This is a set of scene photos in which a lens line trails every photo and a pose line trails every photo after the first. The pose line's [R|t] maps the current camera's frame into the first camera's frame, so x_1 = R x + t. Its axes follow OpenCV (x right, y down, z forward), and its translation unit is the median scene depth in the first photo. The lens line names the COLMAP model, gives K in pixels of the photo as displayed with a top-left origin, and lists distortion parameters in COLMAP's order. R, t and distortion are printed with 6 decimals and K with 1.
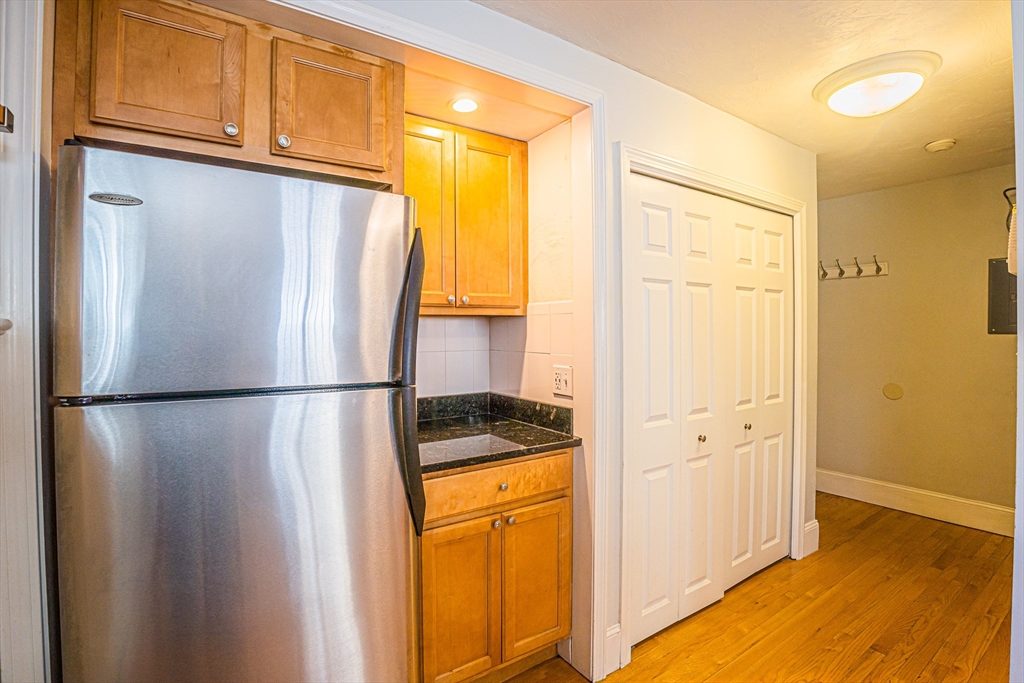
lens RADIAL K [[464.2, 0, 476.9], [0, 464.2, 332.5], [0, 0, 1]] dist [-0.061961, 0.010933]
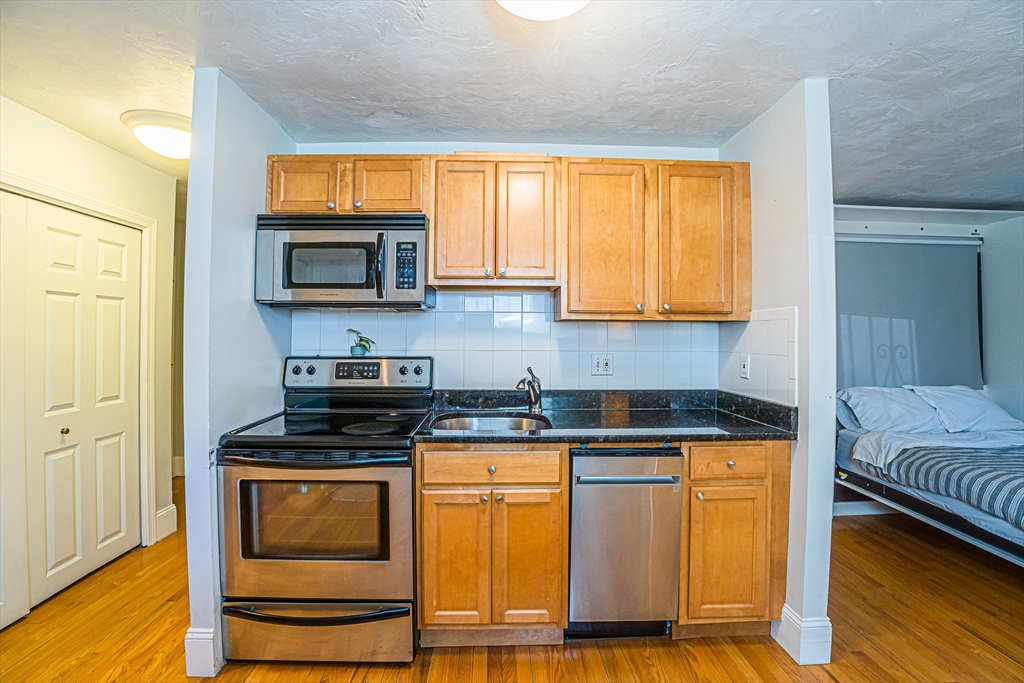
lens RADIAL K [[452.3, 0, 500.4], [0, 452.3, 332.5], [0, 0, 1]] dist [-0.066235, 0.013959]
pose [[0.508189, 0.013867, 0.861134, 0.257472], [-0.004889, 0.999901, -0.013217, -0.002433], [-0.861231, 0.002507, 0.508207, -0.296759]]
